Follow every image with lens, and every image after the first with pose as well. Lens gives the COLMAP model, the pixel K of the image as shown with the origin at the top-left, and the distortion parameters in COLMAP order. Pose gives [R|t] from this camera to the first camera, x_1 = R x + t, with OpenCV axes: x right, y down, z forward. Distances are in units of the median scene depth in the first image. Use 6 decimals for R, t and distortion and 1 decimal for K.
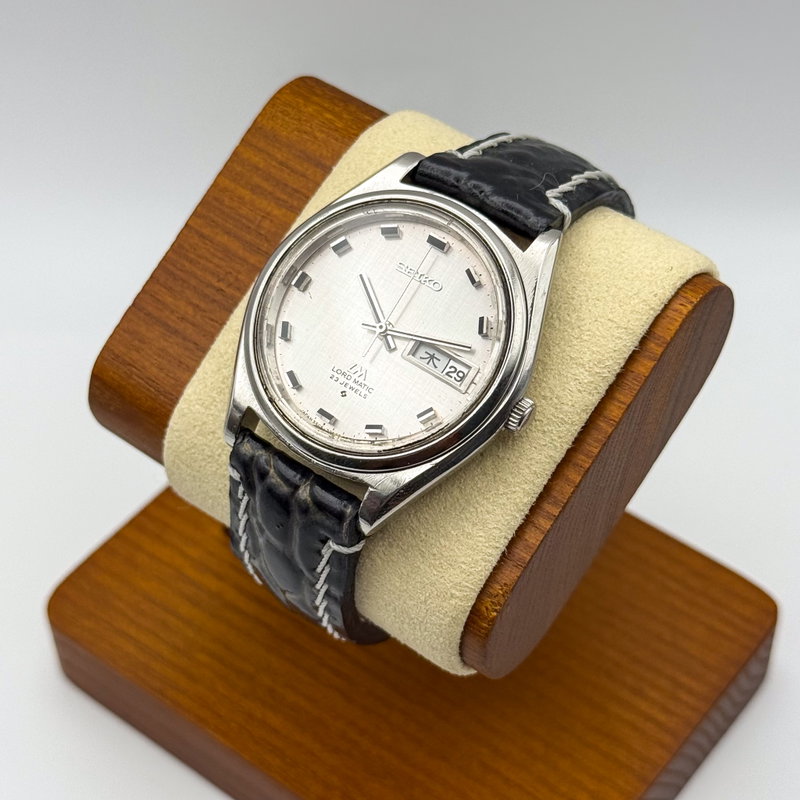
lens RADIAL K [[1843.6, 0, 399.3], [0, 1843.6, 400.4], [0, 0, 1]] dist [0.128178, 0.000000]
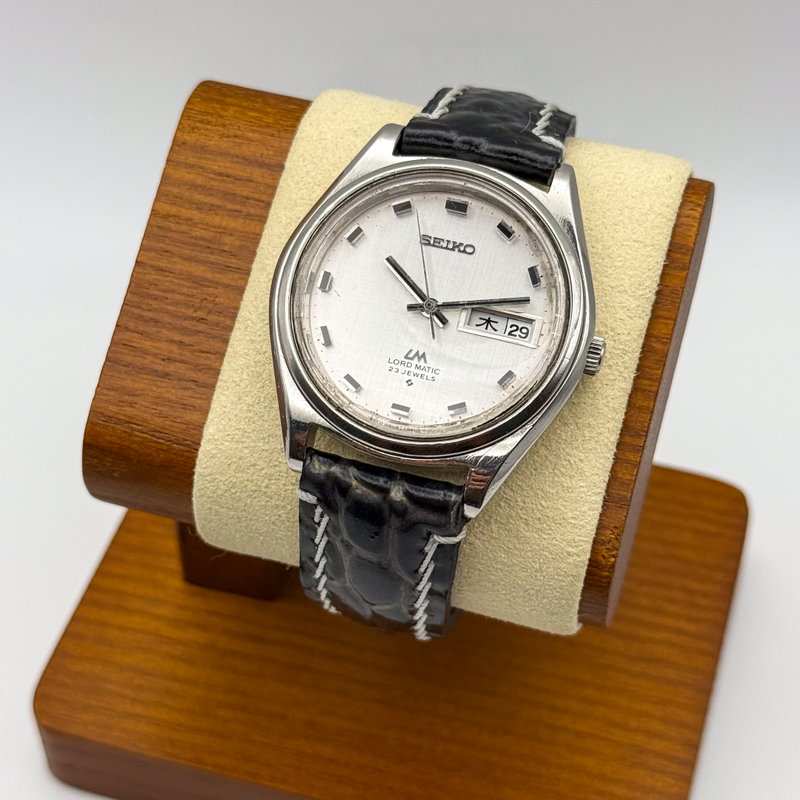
lens RADIAL K [[1843.6, 0, 405.2], [0, 1843.6, 399.3], [0, 0, 1]] dist [0.128178, 0.000000]
pose [[0.931519, -0.263098, 0.251101, -0.264683], [0.263063, 0.964167, 0.034337, -0.027649], [-0.251138, 0.034070, 0.967352, 0.077215]]
